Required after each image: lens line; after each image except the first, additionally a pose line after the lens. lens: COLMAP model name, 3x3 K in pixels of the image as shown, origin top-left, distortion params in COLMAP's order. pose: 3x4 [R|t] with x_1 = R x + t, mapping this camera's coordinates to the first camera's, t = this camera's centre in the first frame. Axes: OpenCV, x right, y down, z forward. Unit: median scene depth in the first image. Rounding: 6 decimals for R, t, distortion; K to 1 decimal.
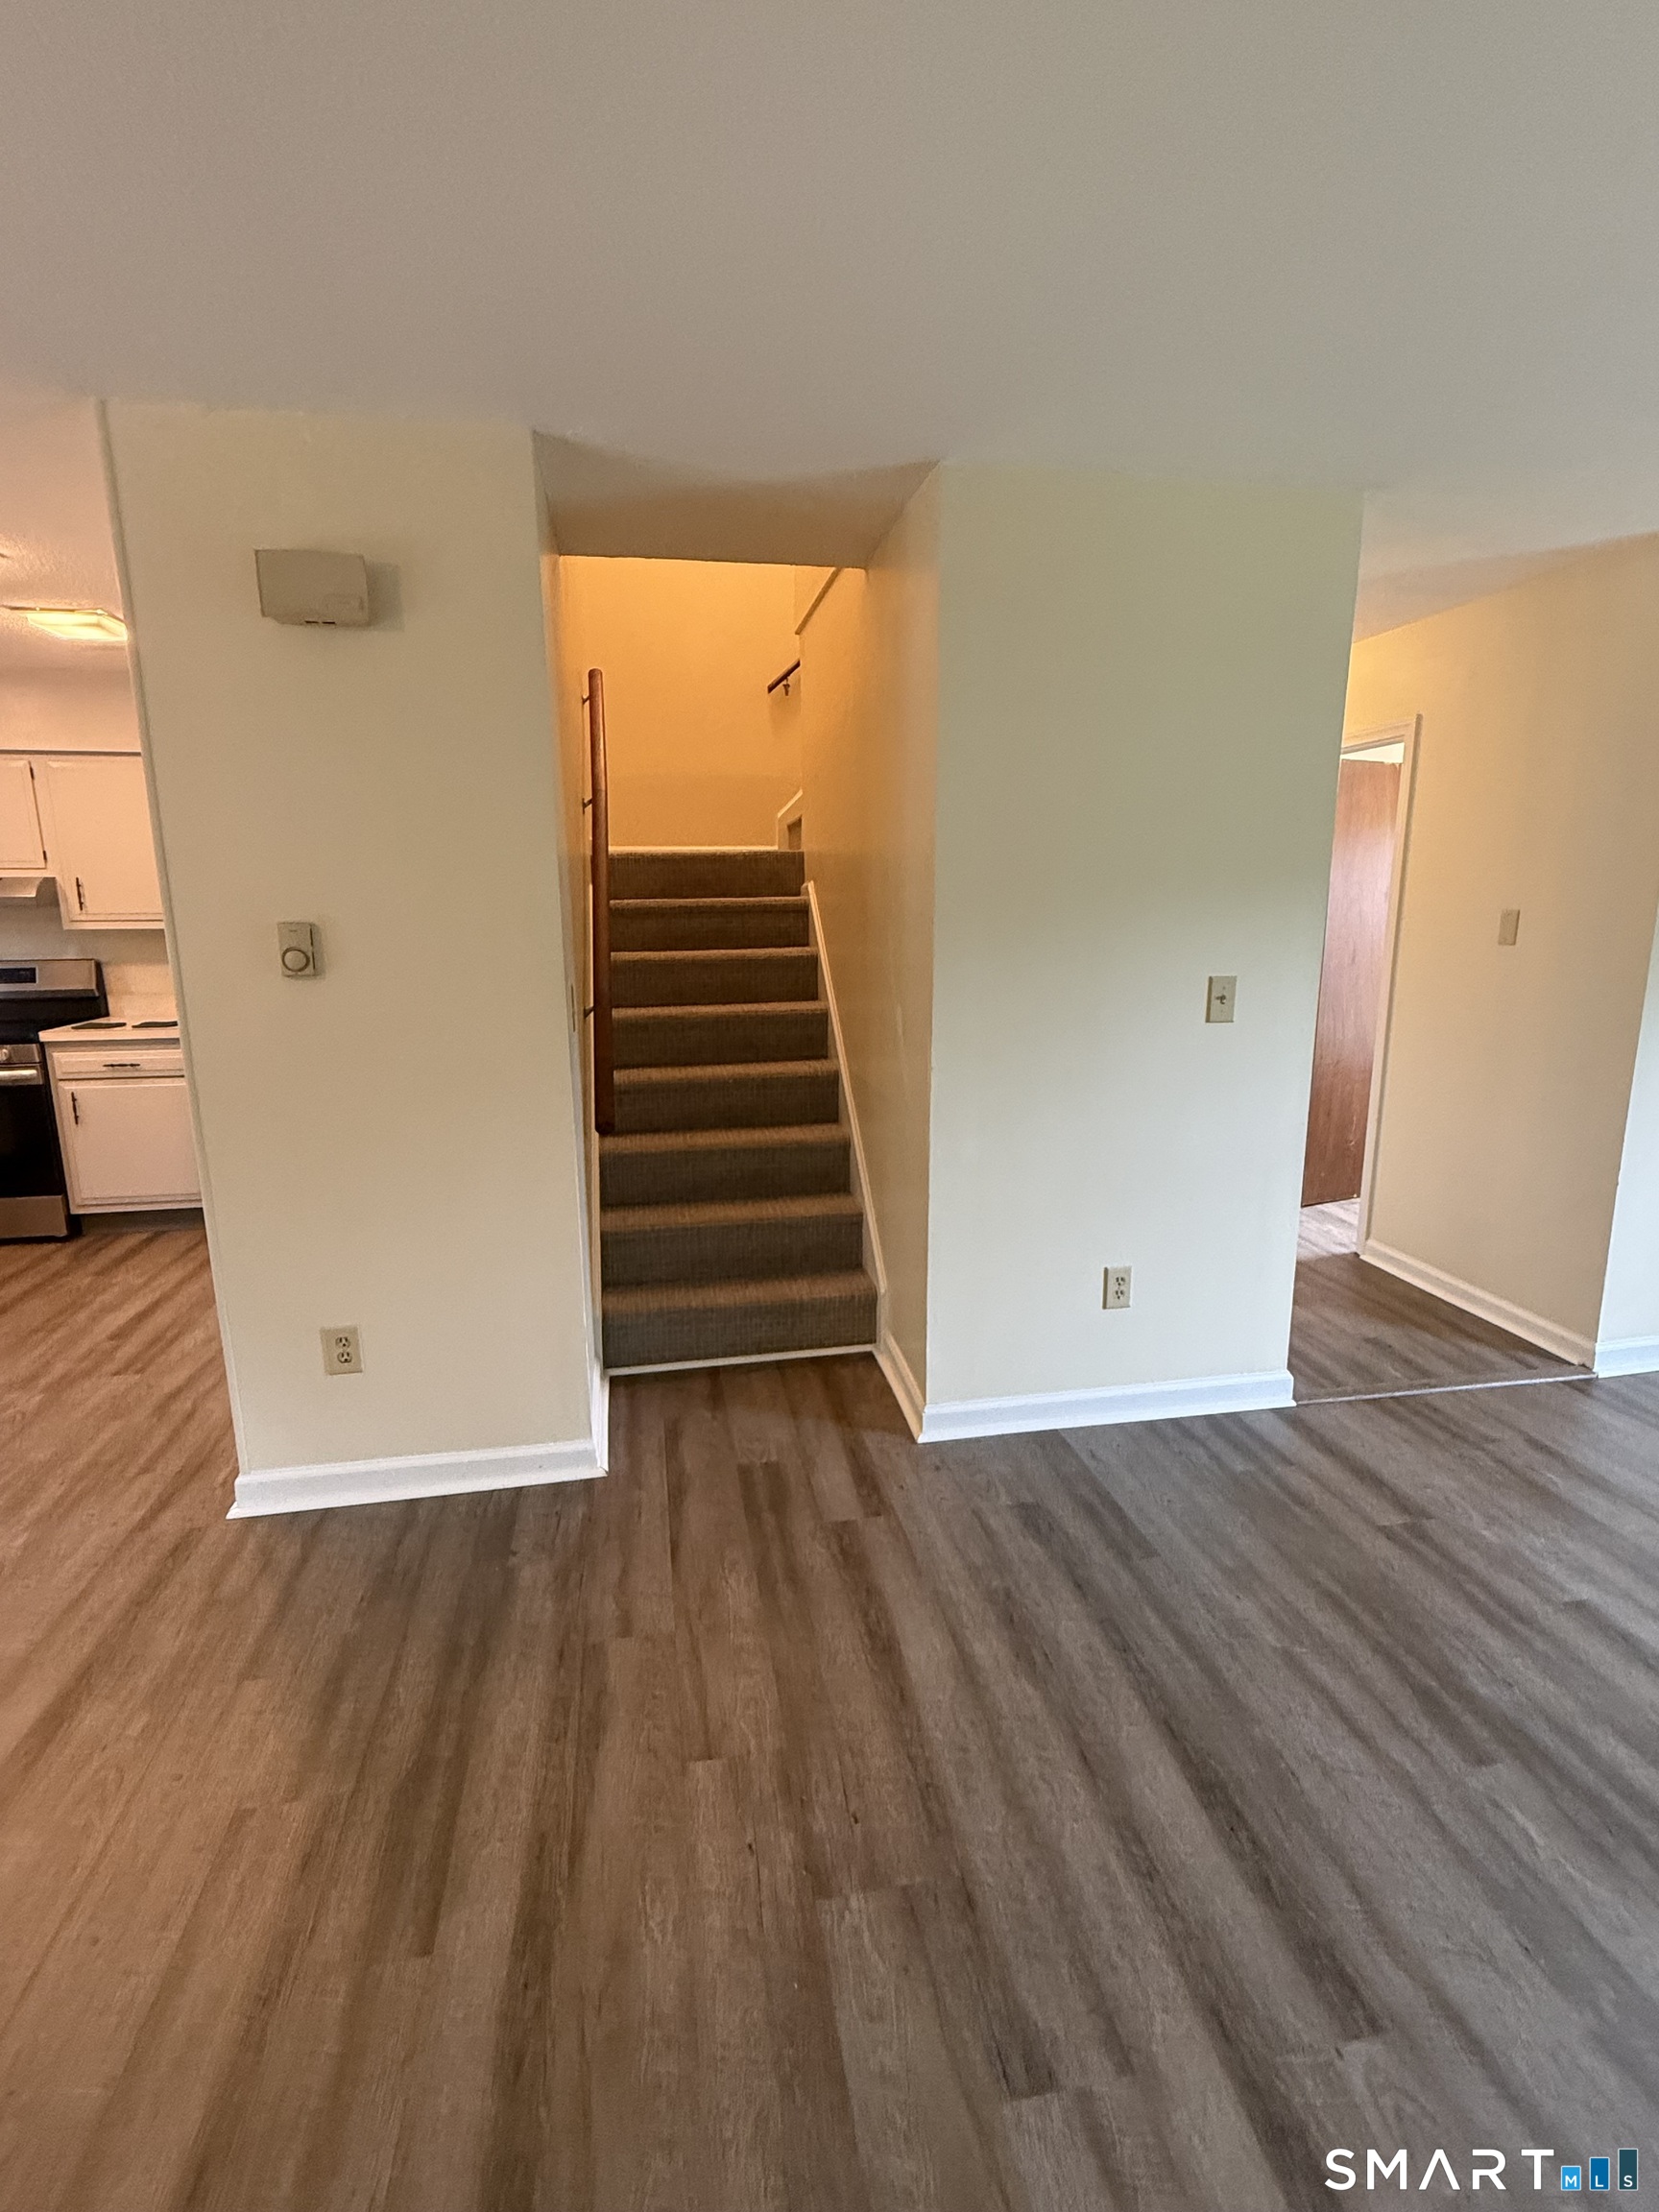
lens RADIAL K [[1022.8, 0, 825.1], [0, 1022.8, 1101.6], [0, 0, 1]] dist [-0.003637, -0.000768]
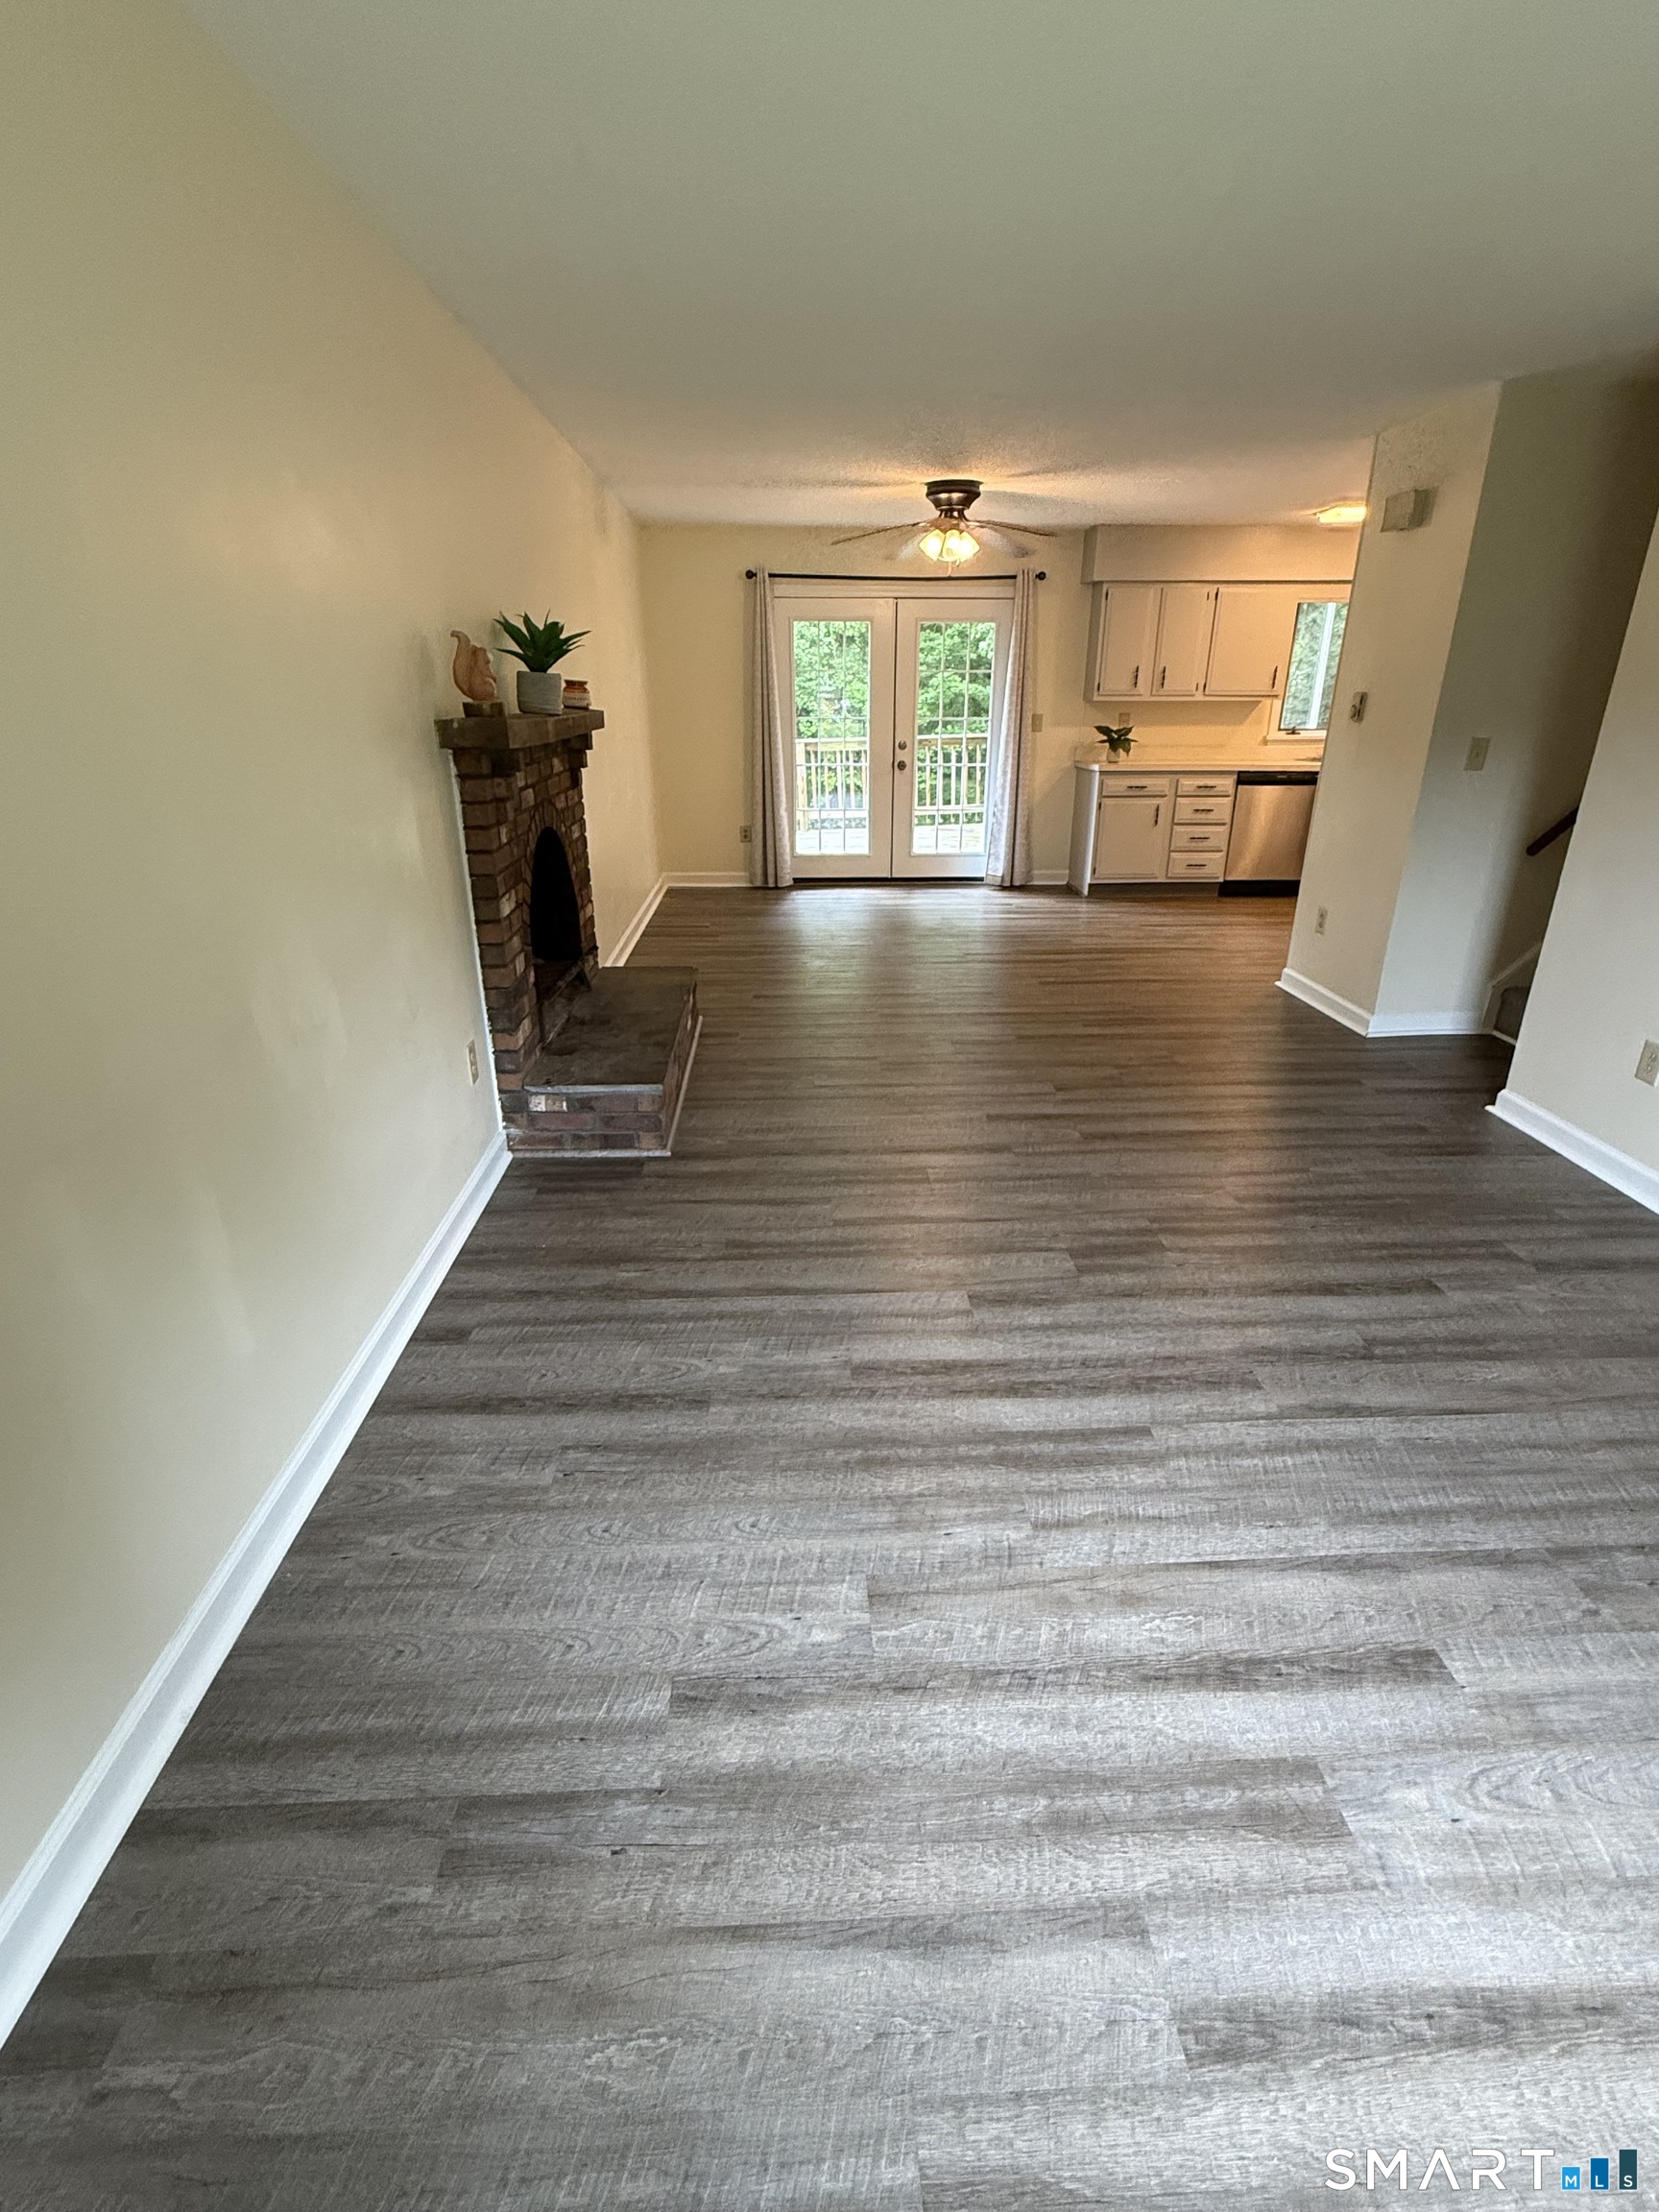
lens RADIAL K [[1022.8, 0, 829.9], [0, 1022.8, 1102.2], [0, 0, 1]] dist [-0.003637, -0.000768]
pose [[-0.128060, 0.389685, -0.912001, 1.775277], [-0.174492, 0.896375, 0.407509, -0.092071], [0.976296, 0.211323, -0.046793, 0.259364]]
